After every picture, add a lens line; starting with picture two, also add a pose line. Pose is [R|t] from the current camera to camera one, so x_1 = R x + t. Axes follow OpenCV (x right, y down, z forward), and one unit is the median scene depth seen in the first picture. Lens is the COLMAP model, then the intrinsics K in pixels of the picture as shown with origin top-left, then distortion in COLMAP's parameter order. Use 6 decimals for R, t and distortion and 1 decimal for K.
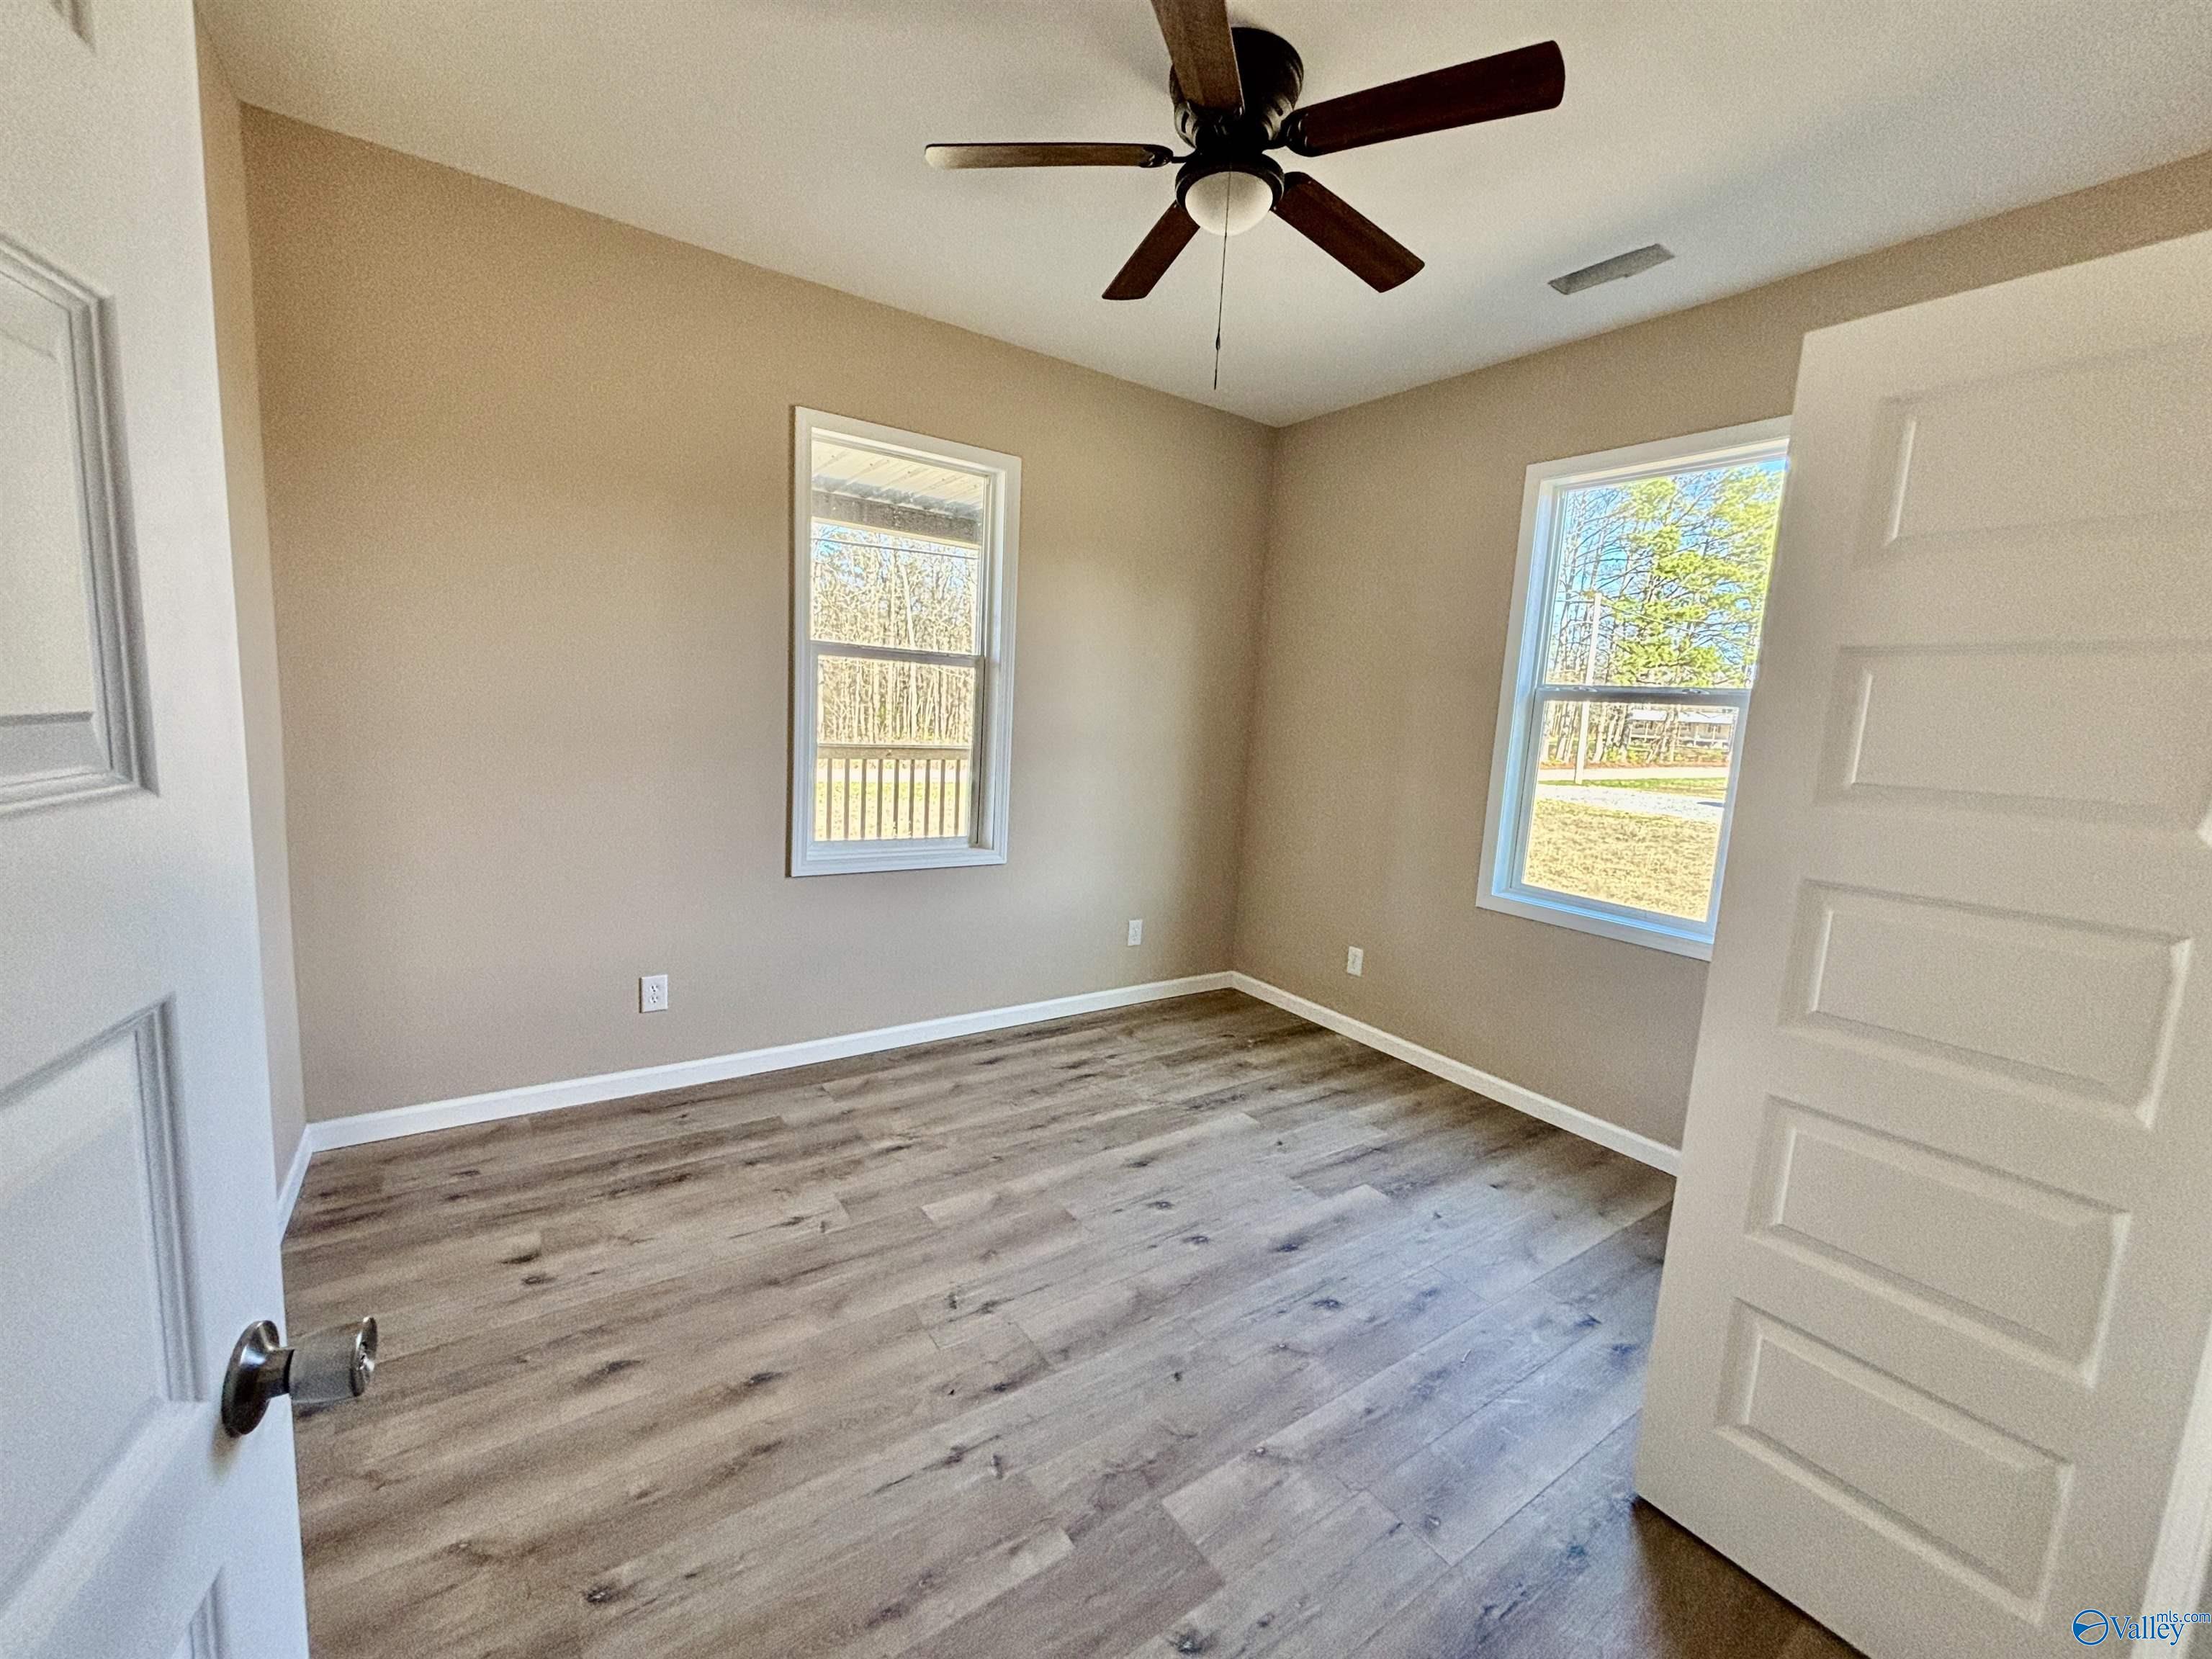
lens RADIAL K [[893.1, 0, 1106.7], [0, 893.1, 824.2], [0, 0, 1]] dist [-0.001379, 0.000151]
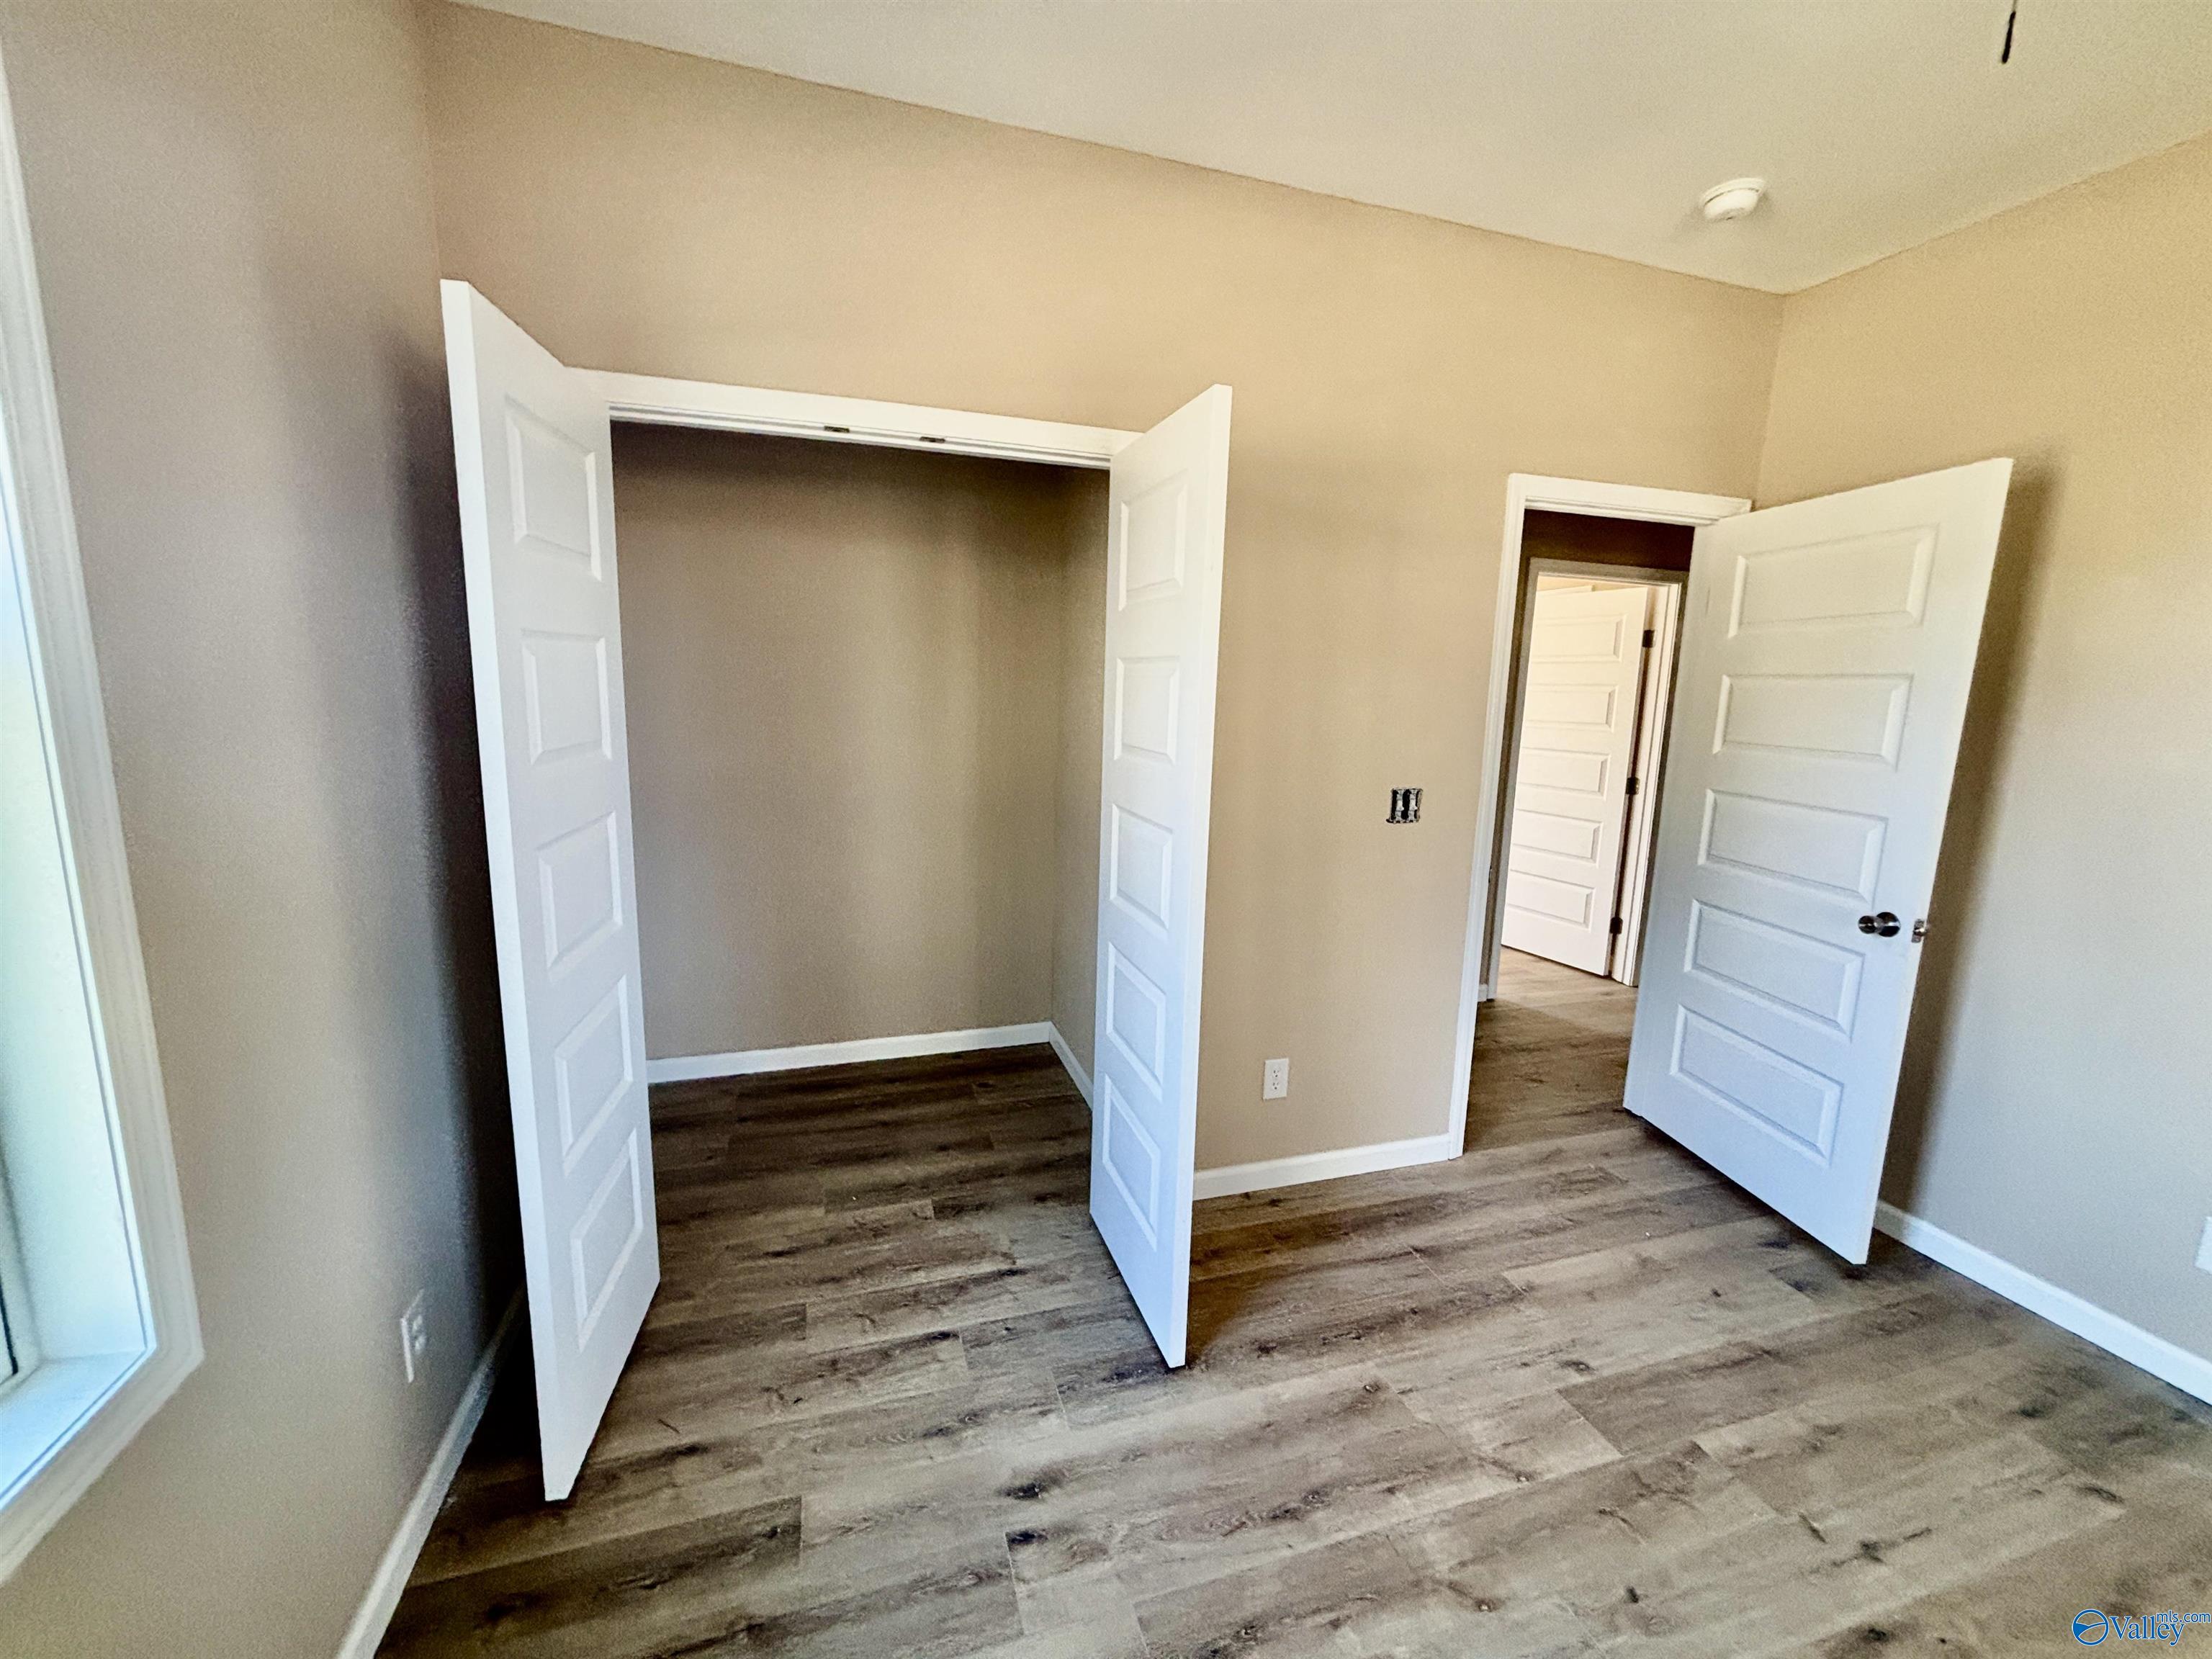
lens RADIAL K [[893.1, 0, 1105.7], [0, 893.1, 822.7], [0, 0, 1]] dist [-0.001379, 0.000151]
pose [[-0.953291, -0.128349, 0.273429, 0.448435], [-0.039950, 0.950854, 0.307052, -0.289628], [-0.299401, 0.281786, -0.911568, 1.887309]]
